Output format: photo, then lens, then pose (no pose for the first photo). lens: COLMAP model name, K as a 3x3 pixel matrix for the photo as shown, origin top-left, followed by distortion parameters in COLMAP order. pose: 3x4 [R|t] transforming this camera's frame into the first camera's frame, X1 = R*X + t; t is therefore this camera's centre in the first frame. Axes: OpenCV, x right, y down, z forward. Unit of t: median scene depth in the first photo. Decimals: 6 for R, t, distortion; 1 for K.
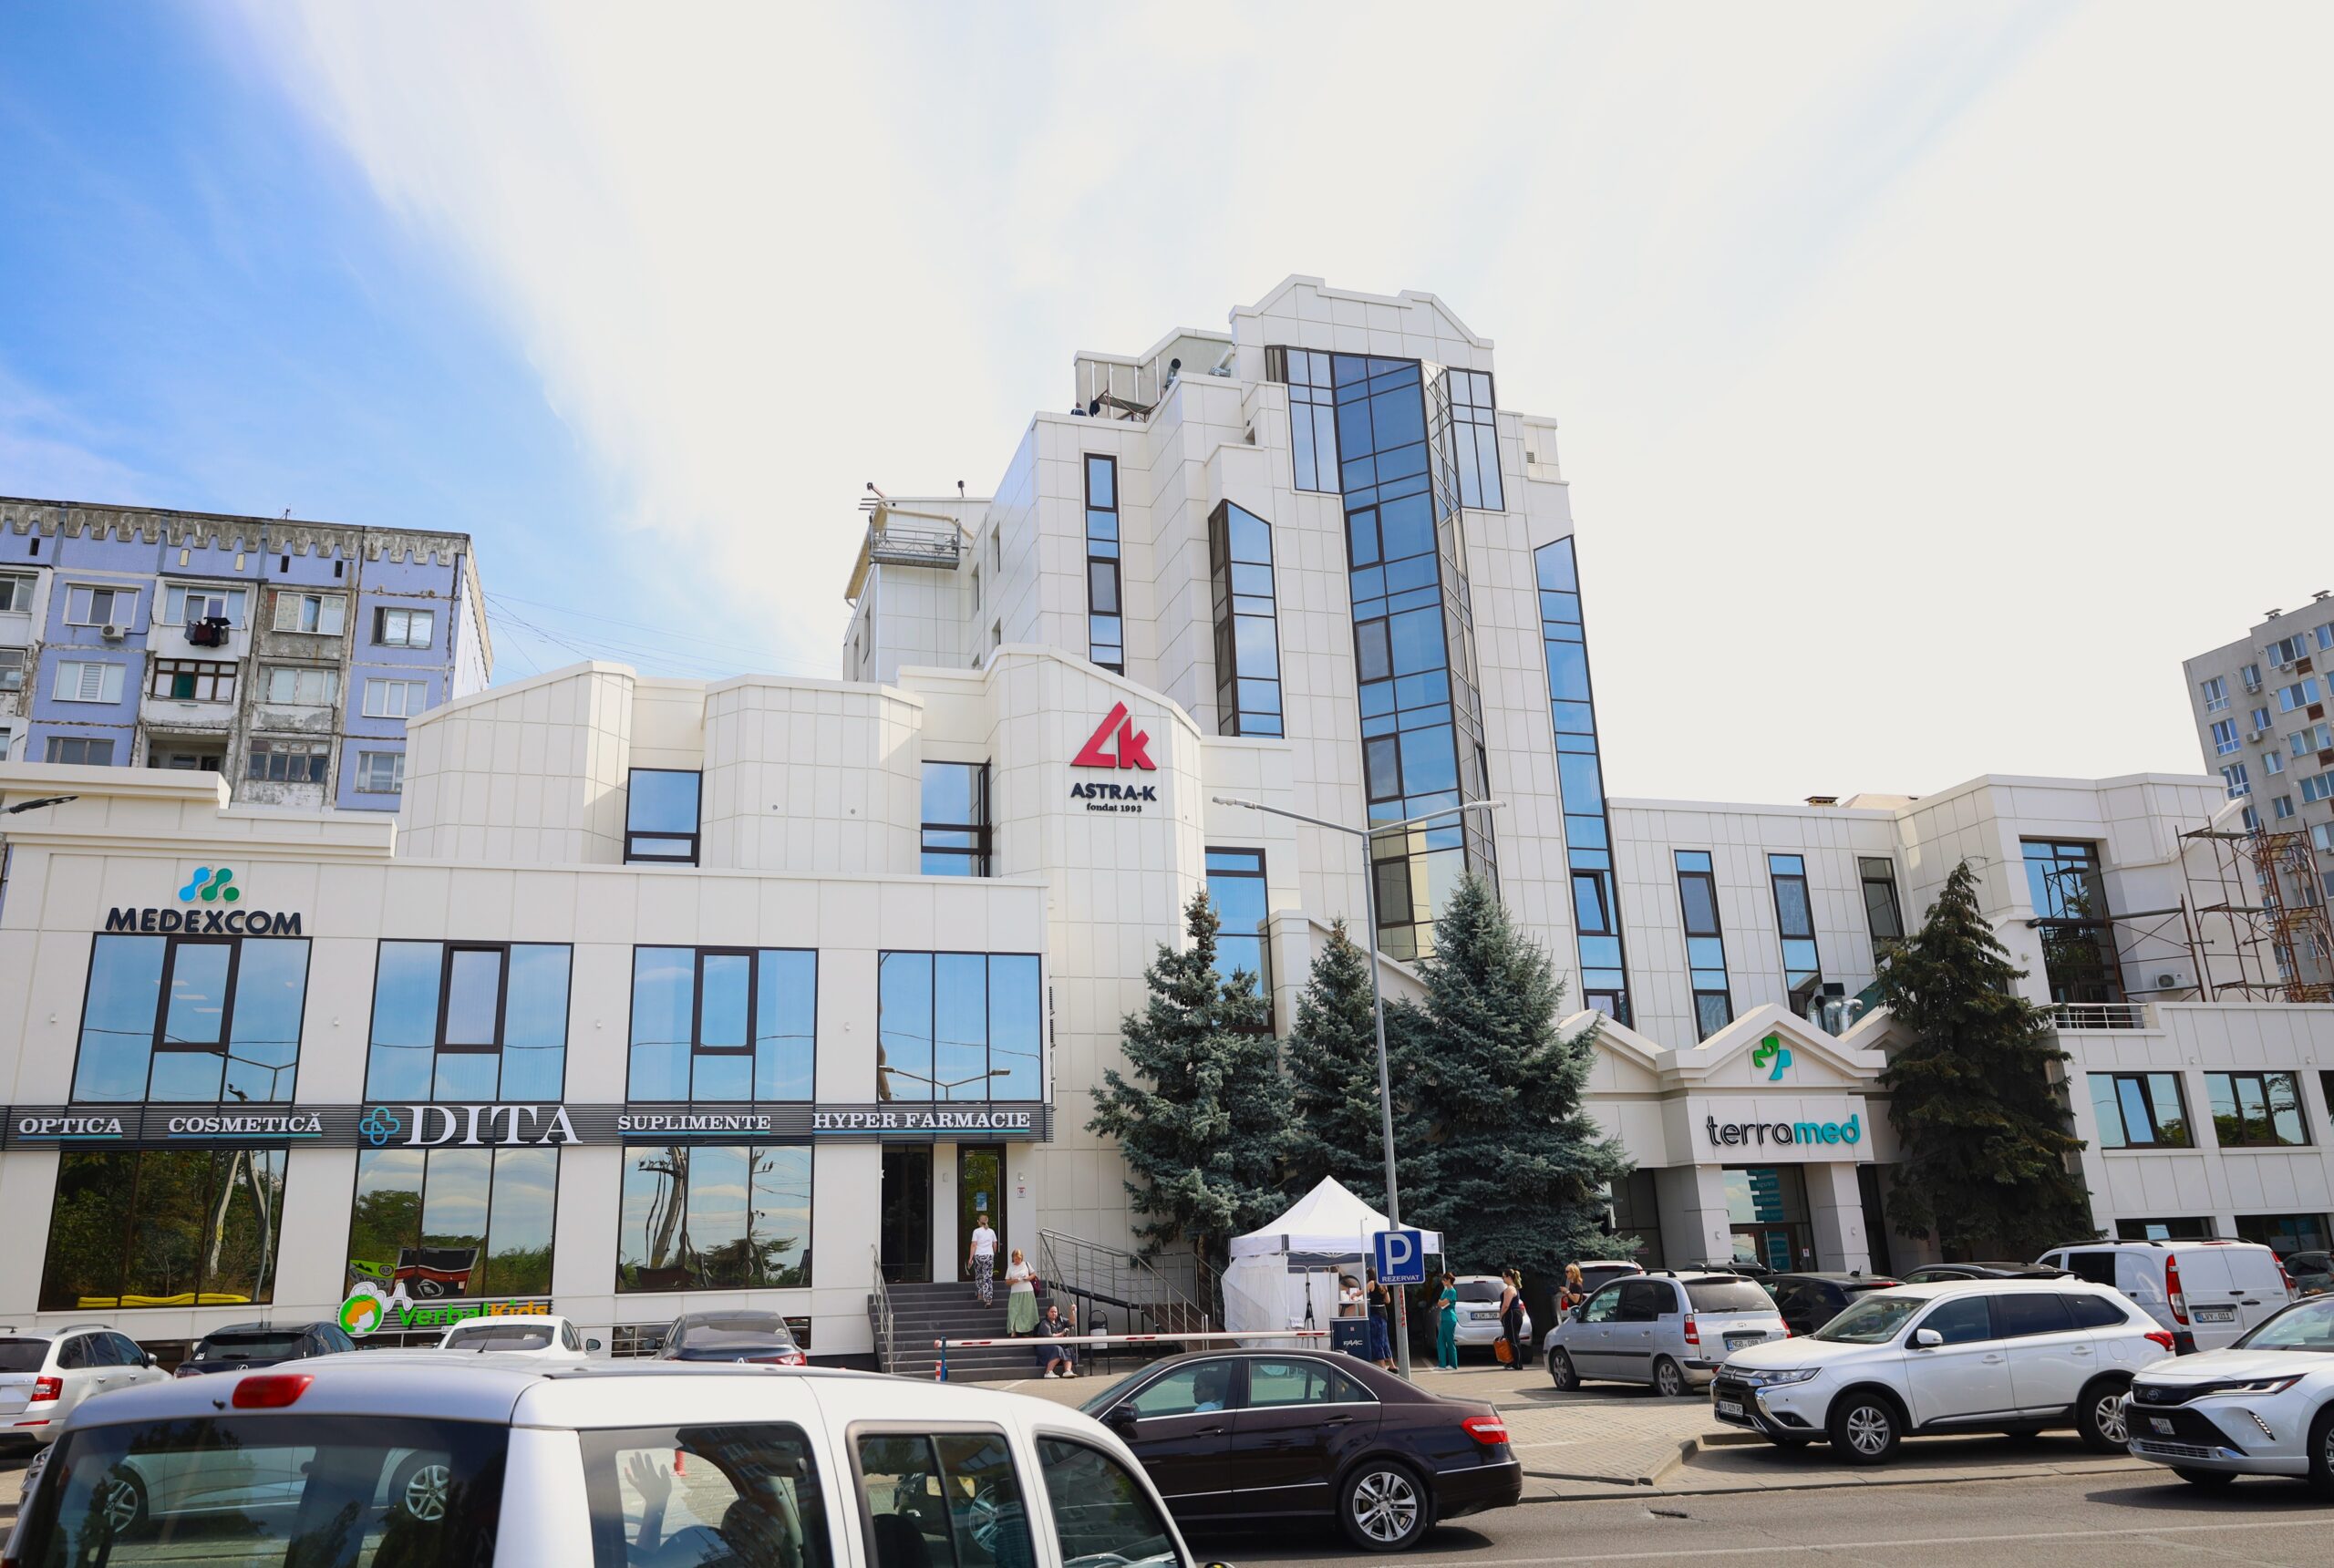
lens RADIAL K [[1681.9, 0, 1163.1], [0, 1681.9, 736.8], [0, 0, 1]] dist [-0.012088, 0.003951]
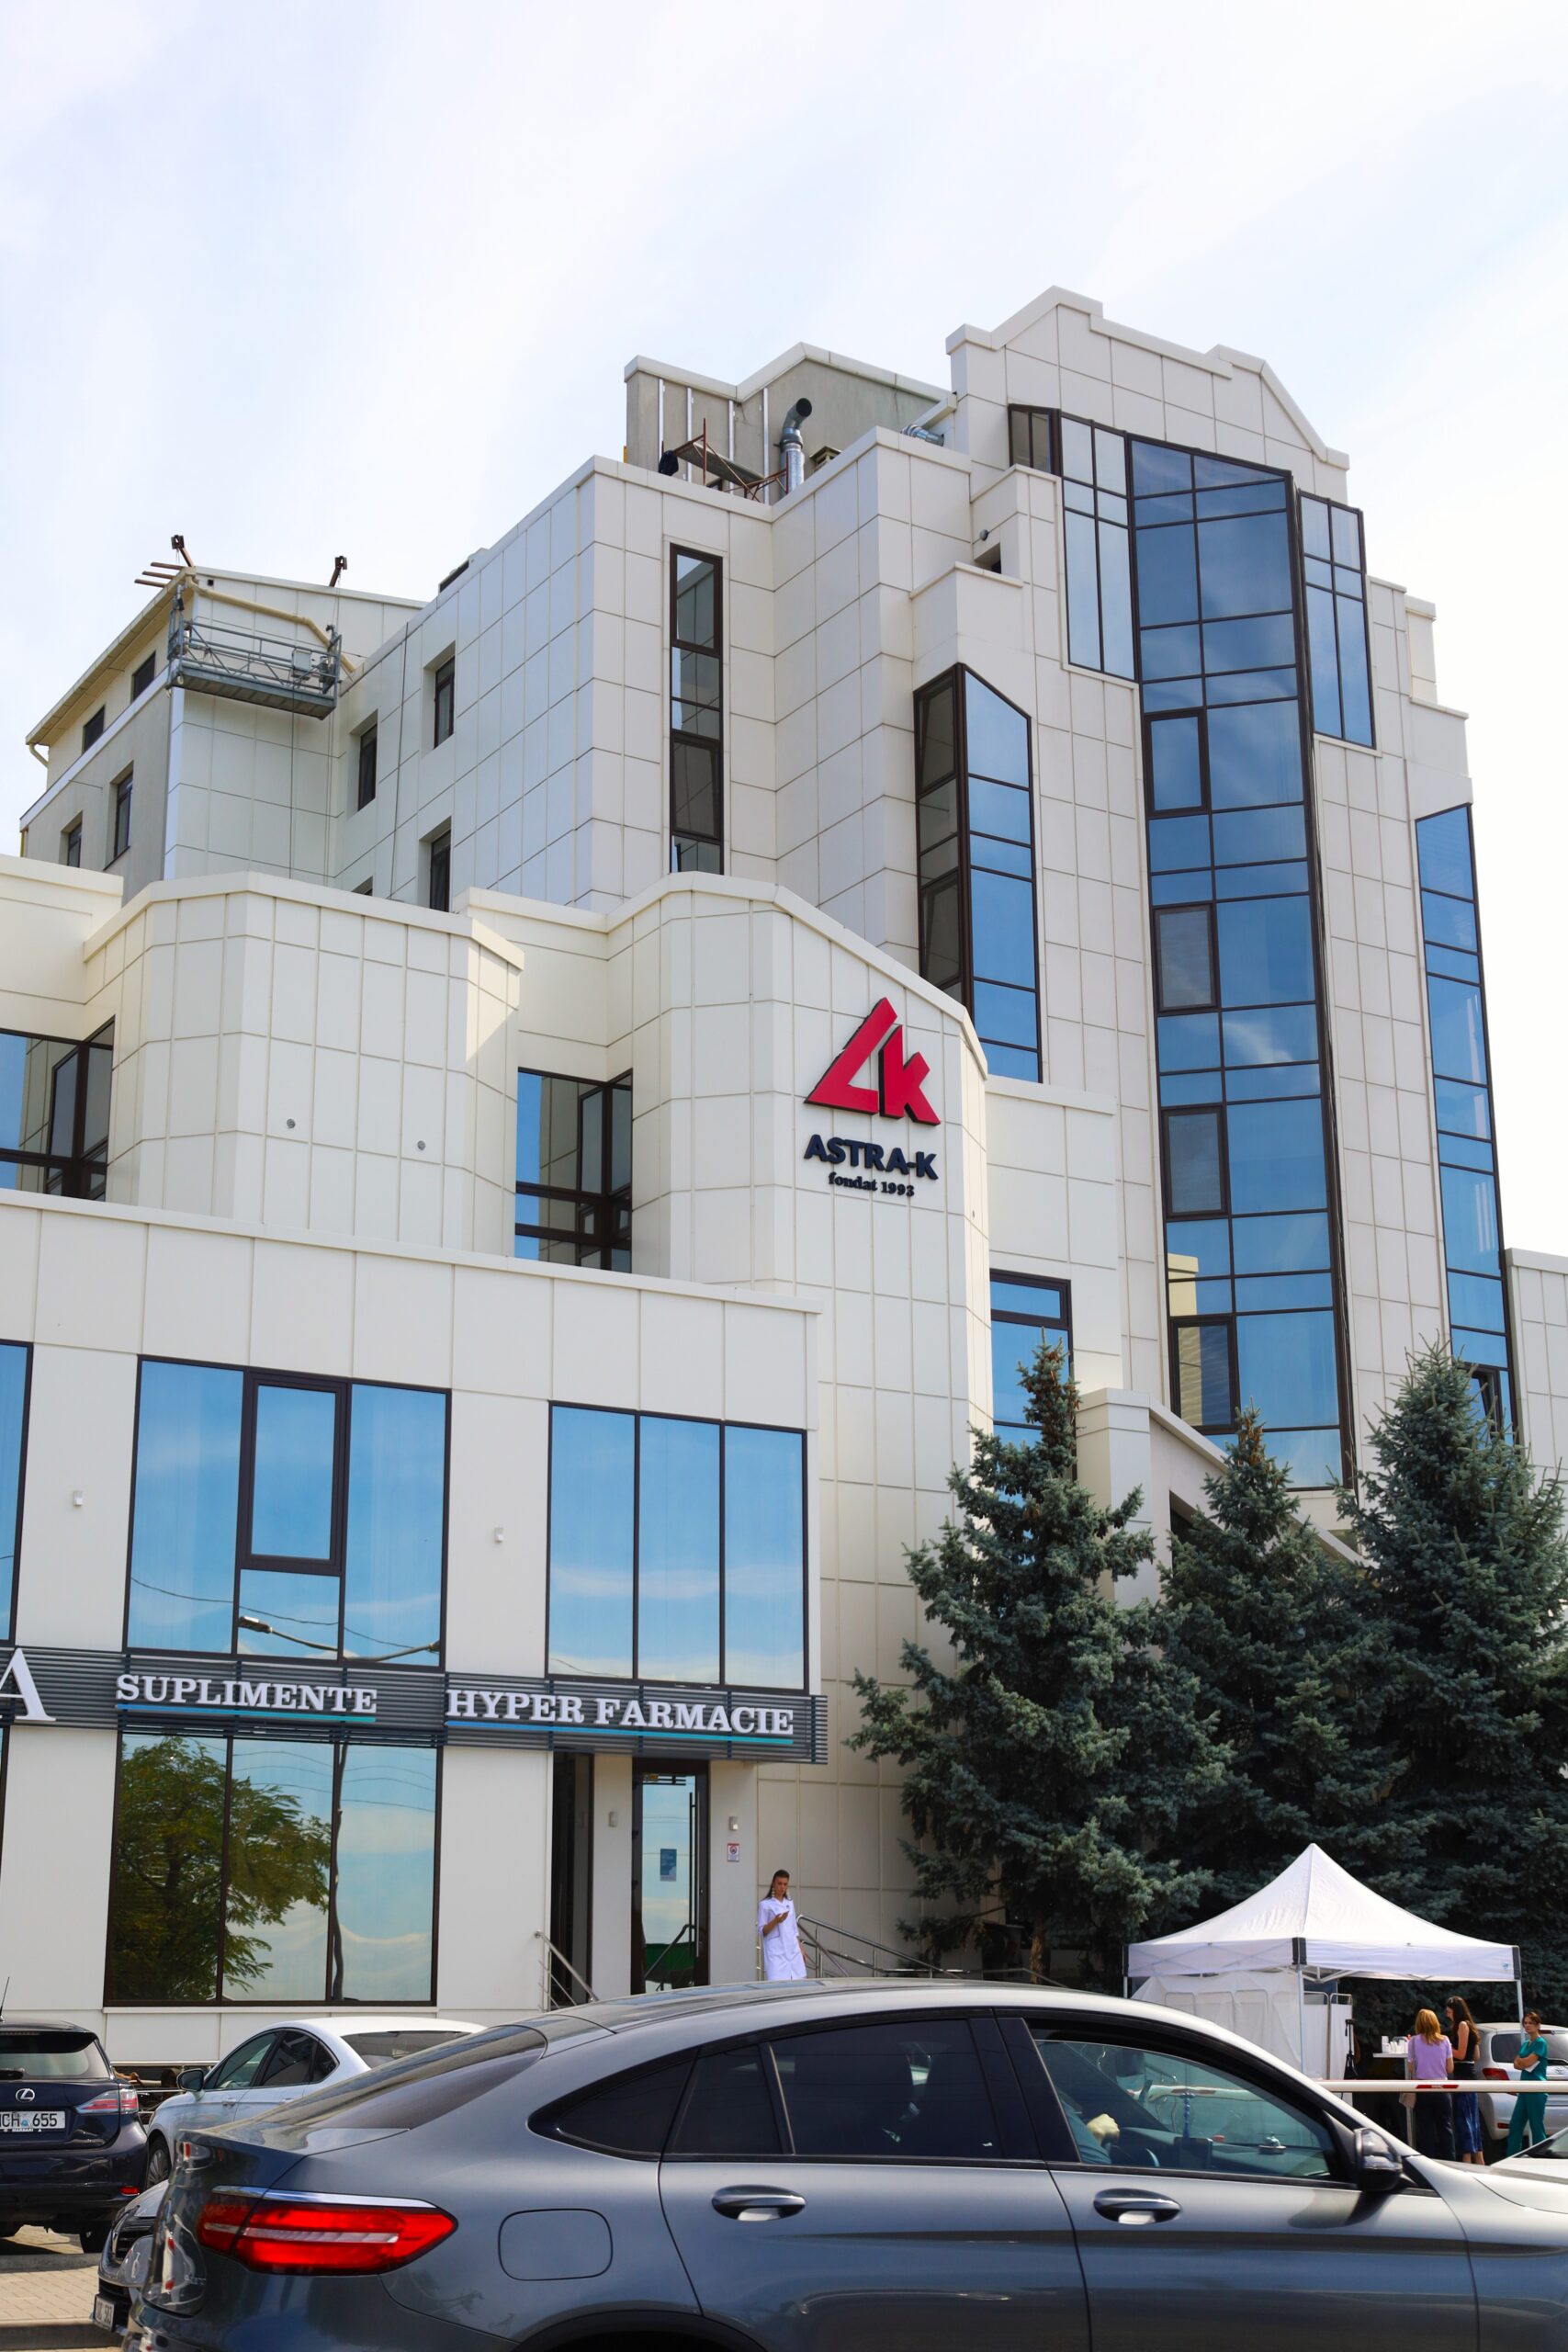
lens RADIAL K [[3044.4, 0, 783.8], [0, 3044.4, 1132.5], [0, 0, 1]] dist [0.011290, 0.051856]
pose [[0.963499, 0.100409, 0.248168, -0.313514], [-0.102738, 0.994702, -0.003583, 0.031392], [-0.247213, -0.022044, 0.968710, 0.016729]]
